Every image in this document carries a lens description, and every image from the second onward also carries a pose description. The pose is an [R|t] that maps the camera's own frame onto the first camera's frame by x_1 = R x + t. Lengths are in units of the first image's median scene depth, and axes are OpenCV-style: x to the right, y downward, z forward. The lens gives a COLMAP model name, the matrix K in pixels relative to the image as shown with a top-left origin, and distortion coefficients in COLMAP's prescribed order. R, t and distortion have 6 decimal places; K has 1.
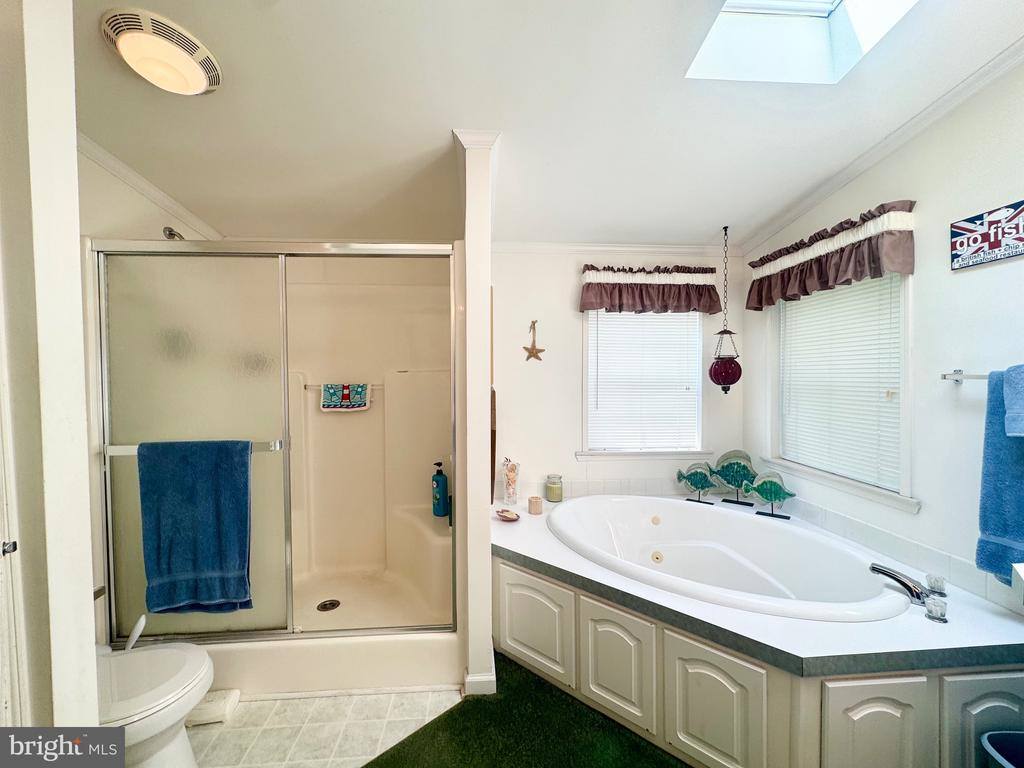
lens RADIAL K [[410.6, 0, 513.7], [0, 410.6, 383.4], [0, 0, 1]] dist [-0.001595, 0.000794]
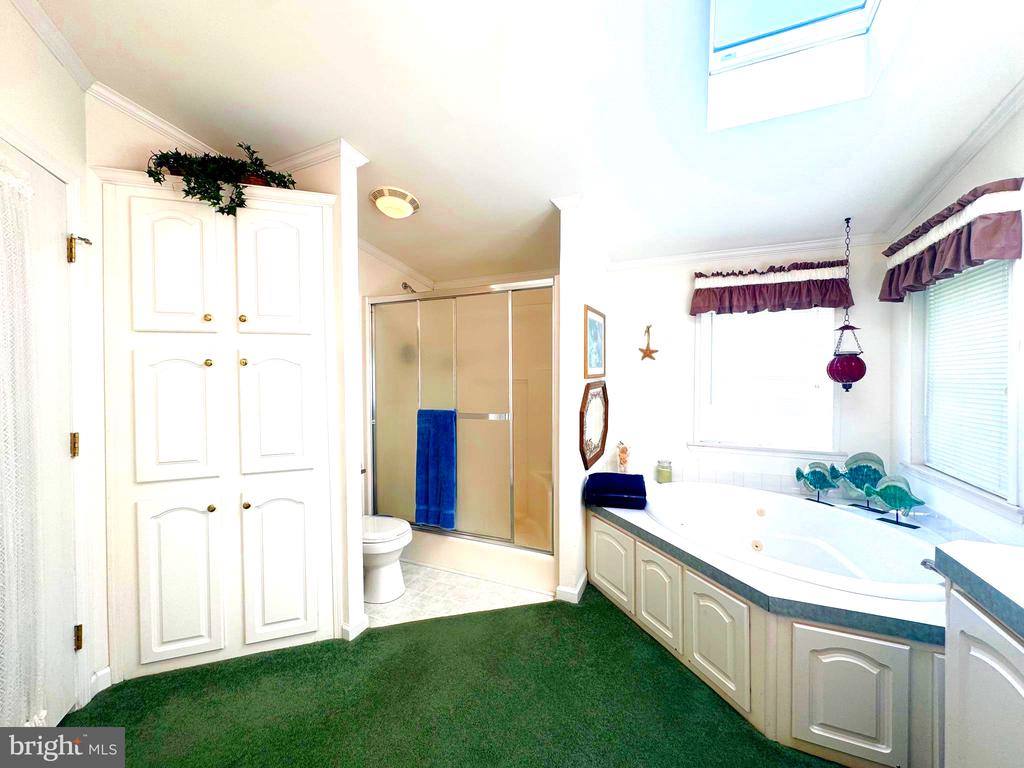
lens RADIAL K [[410.6, 0, 514.4], [0, 410.6, 383.4], [0, 0, 1]] dist [-0.001595, 0.000794]
pose [[0.884288, 0.012510, -0.466773, 0.283320], [-0.014197, 0.999899, -0.000098, 0.017370], [0.466725, 0.006713, 0.884377, -0.219794]]
